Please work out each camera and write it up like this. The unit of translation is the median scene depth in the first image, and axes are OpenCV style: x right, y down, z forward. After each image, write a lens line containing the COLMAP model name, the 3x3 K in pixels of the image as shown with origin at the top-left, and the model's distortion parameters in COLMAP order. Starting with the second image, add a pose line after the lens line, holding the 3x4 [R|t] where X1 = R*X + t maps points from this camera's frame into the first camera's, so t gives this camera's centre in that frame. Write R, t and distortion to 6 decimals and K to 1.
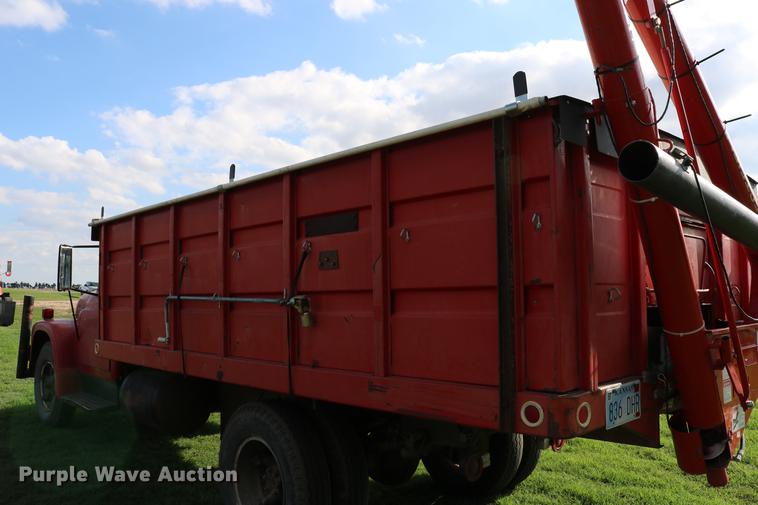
lens RADIAL K [[622.9, 0, 379.0], [0, 622.9, 252.5], [0, 0, 1]] dist [-0.157517, 0.128694]
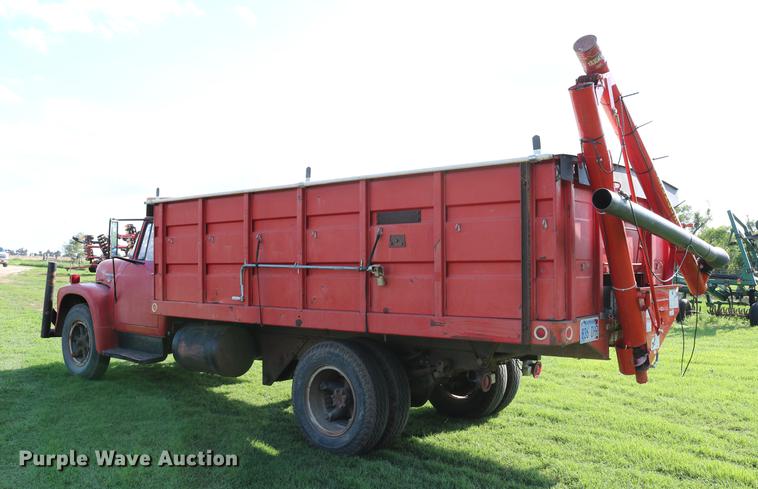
lens RADIAL K [[696.0, 0, 379.0], [0, 696.0, 244.5], [0, 0, 1]] dist [-0.135203, 0.004095]
pose [[0.993728, 0.010263, 0.111353, -0.377301], [-0.015070, 0.998987, 0.042411, -0.060107], [-0.110805, -0.043823, 0.992875, -0.789401]]
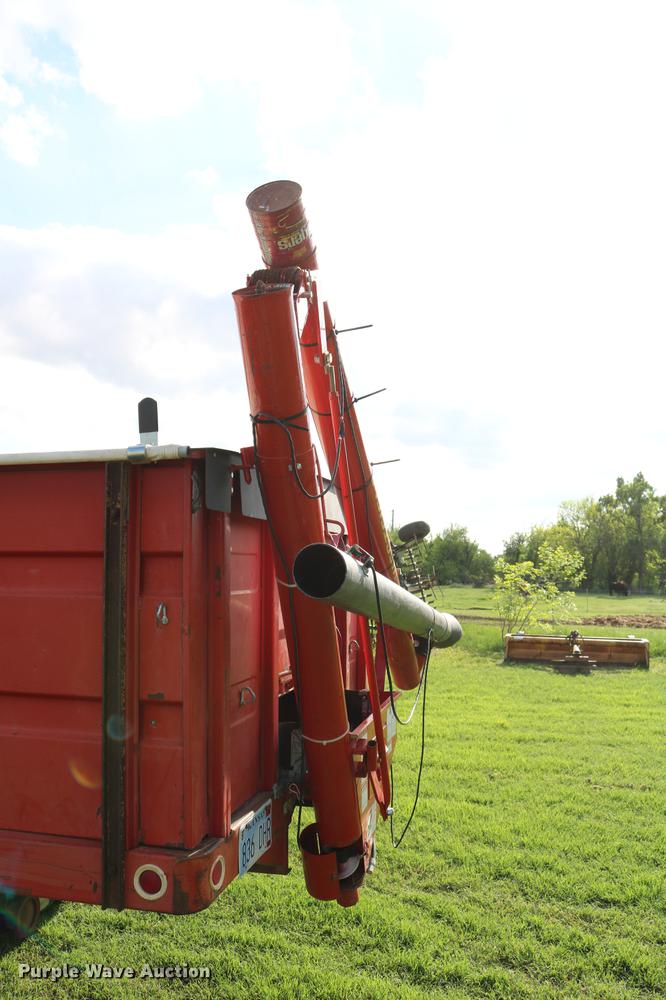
lens RADIAL K [[828.7, 0, 333.0], [0, 828.7, 500.0], [0, 0, 1]] dist [-0.155074, 0.128174]
pose [[0.834647, 0.054313, 0.548101, -0.096704], [-0.049047, 0.998502, -0.024255, -0.149204], [-0.548597, -0.006639, 0.836060, 0.077040]]
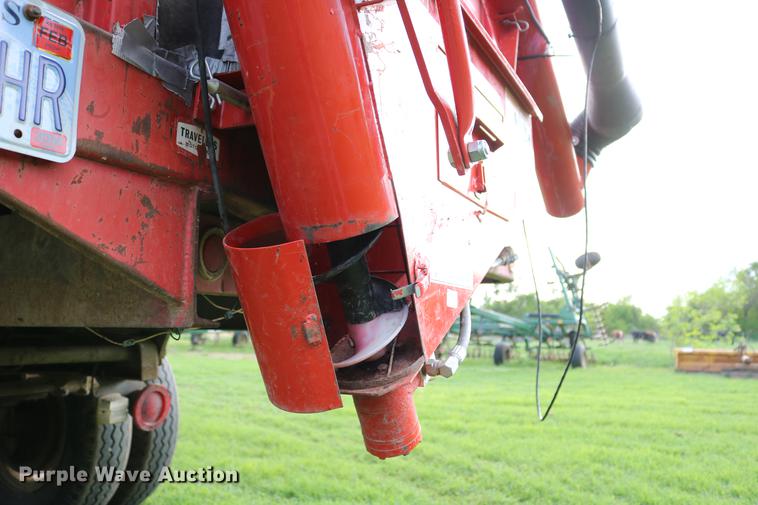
lens RADIAL K [[615.0, 0, 379.0], [0, 615.0, 252.5], [0, 0, 1]] dist [-0.136607, 0.114471]
pose [[0.940856, 0.053003, 0.334635, 0.459192], [-0.034475, 0.997538, -0.061072, 0.310980], [-0.337048, 0.045923, 0.940367, 0.700527]]
